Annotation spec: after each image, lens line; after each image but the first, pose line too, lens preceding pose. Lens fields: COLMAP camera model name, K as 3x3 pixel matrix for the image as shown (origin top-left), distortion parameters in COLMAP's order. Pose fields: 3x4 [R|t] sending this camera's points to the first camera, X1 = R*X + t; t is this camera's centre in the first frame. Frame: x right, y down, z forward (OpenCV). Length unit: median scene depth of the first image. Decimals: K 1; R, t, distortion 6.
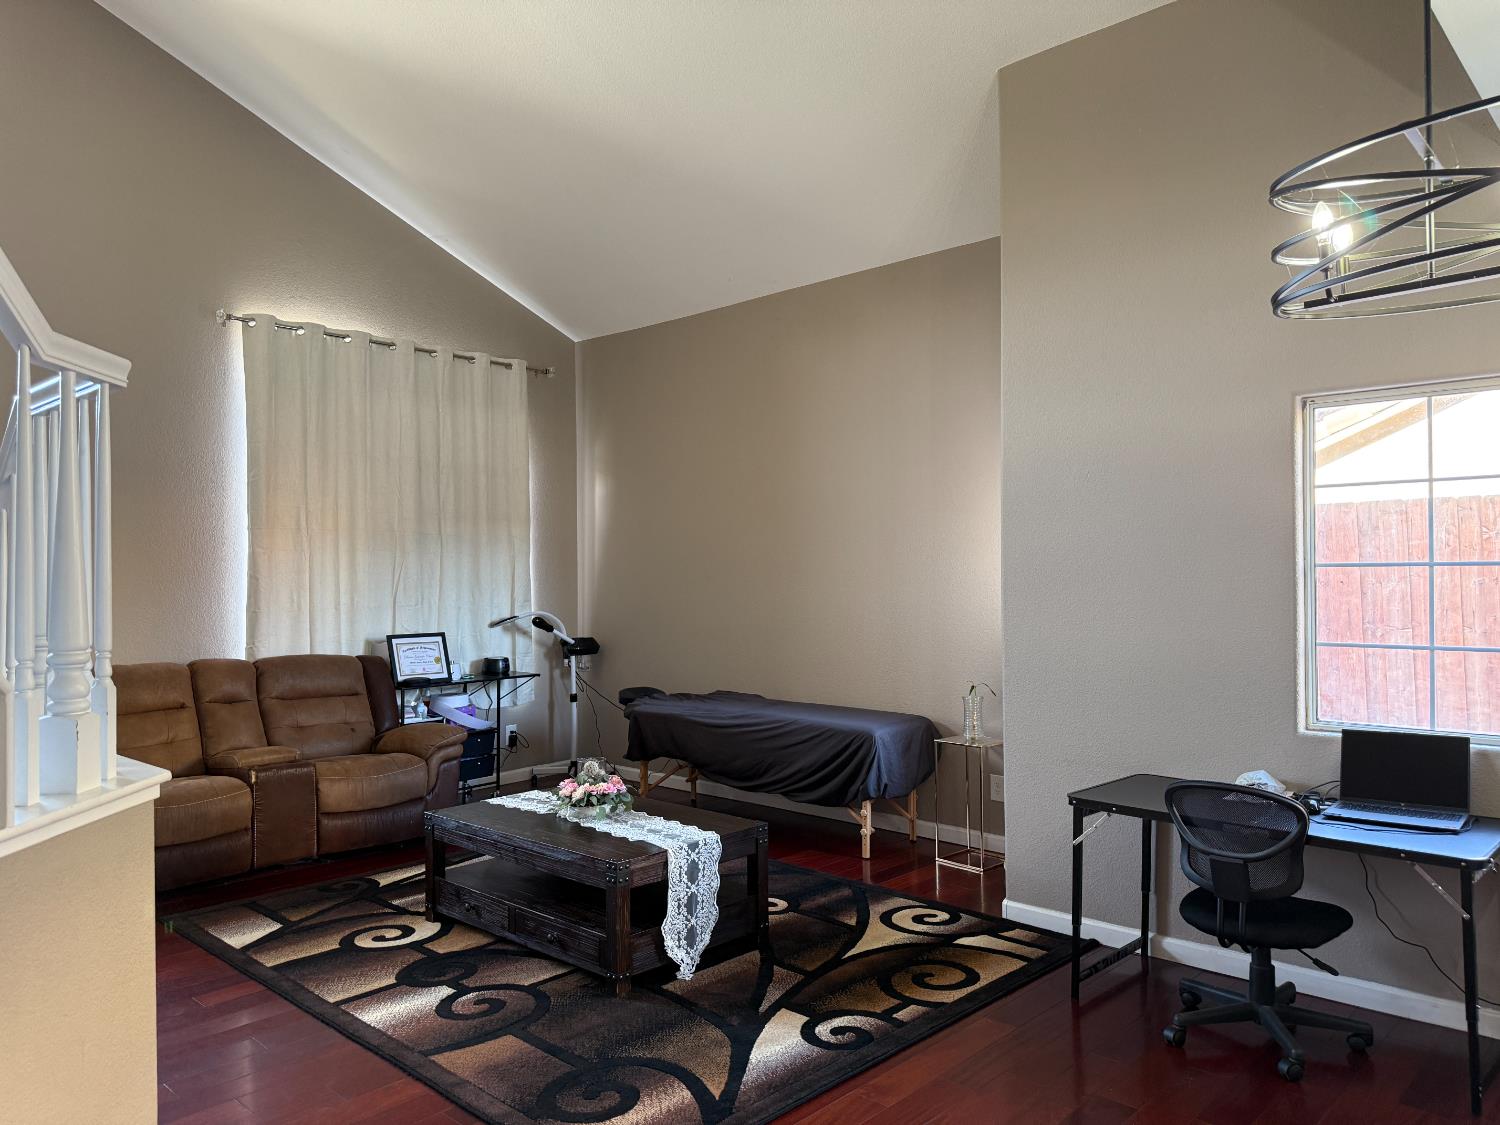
lens RADIAL K [[1072.1, 0, 753.9], [0, 1072.1, 563.3], [0, 0, 1]] dist [0.040765, -0.033162]
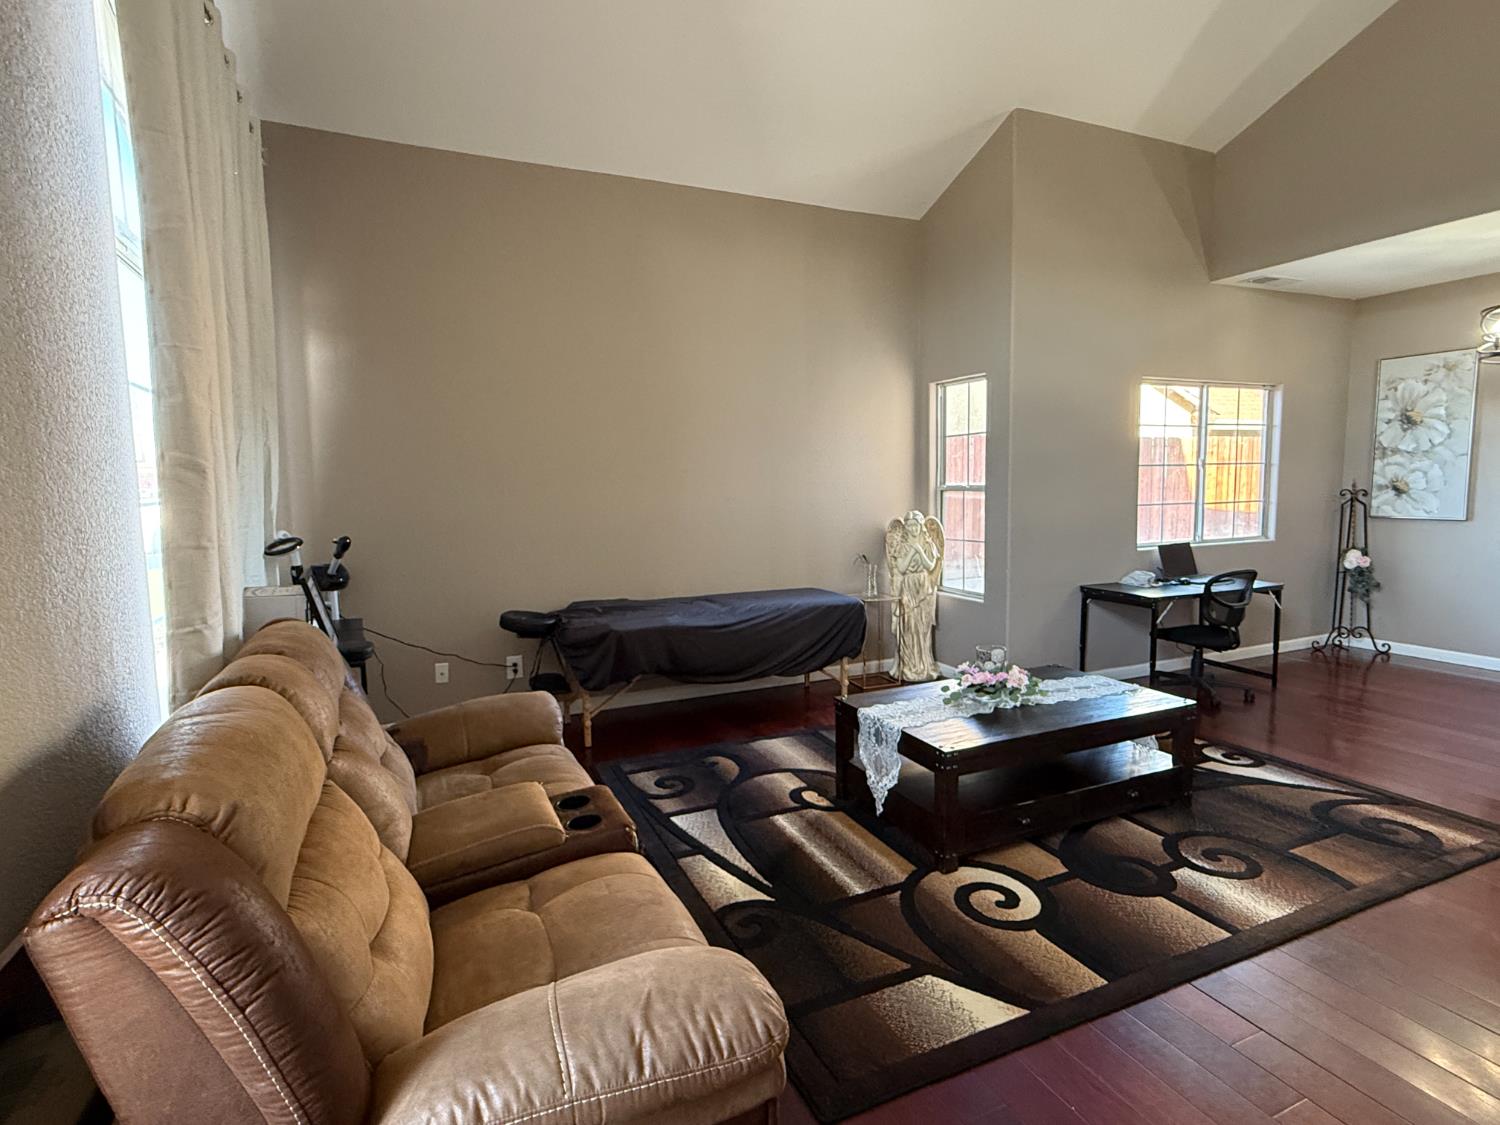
lens RADIAL K [[772.0, 0, 743.0], [0, 772.0, 568.3], [0, 0, 1]] dist [-0.003688, -0.000617]
pose [[0.384532, -0.105483, 0.917065, -0.945115], [-0.003693, 0.993266, 0.115796, 0.024844], [-0.923104, -0.047914, 0.381554, 0.981776]]
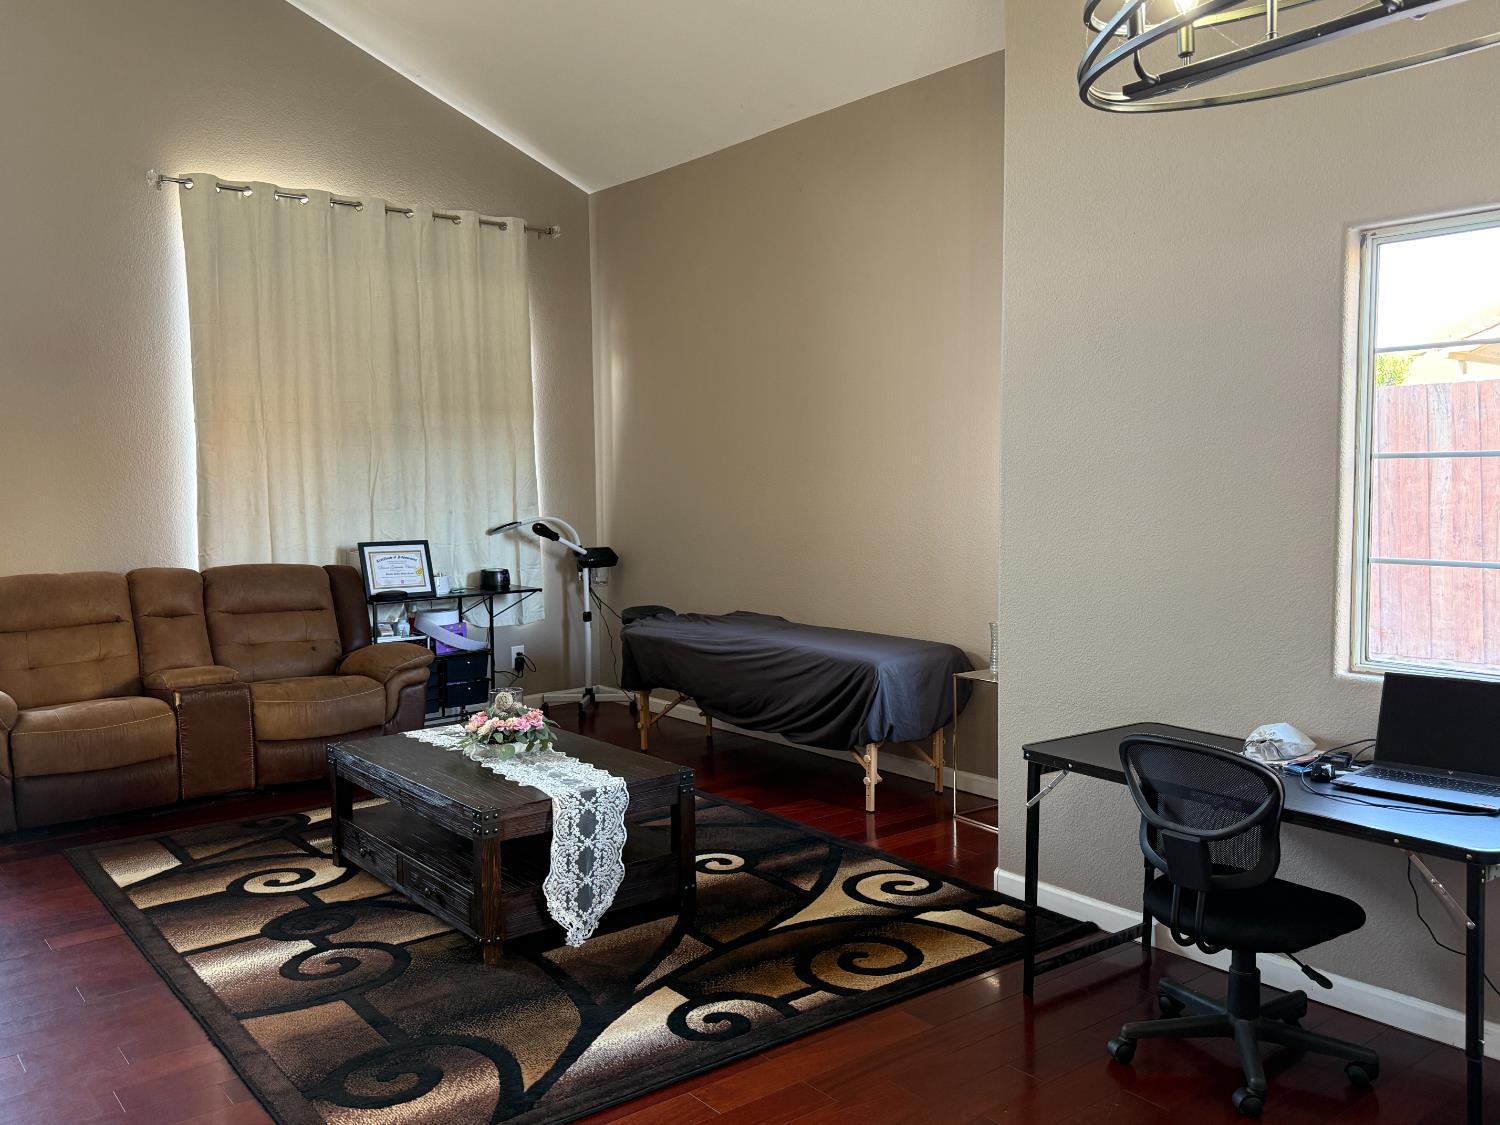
lens RADIAL K [[1243.3, 0, 749.8], [0, 1243.3, 567.3], [0, 0, 1]] dist [0.050176, -0.039078]
pose [[0.989414, 0.007198, -0.144943, 0.192858], [0.005320, 0.996299, 0.085792, 0.001211], [0.145024, -0.085655, 0.985714, 0.060262]]
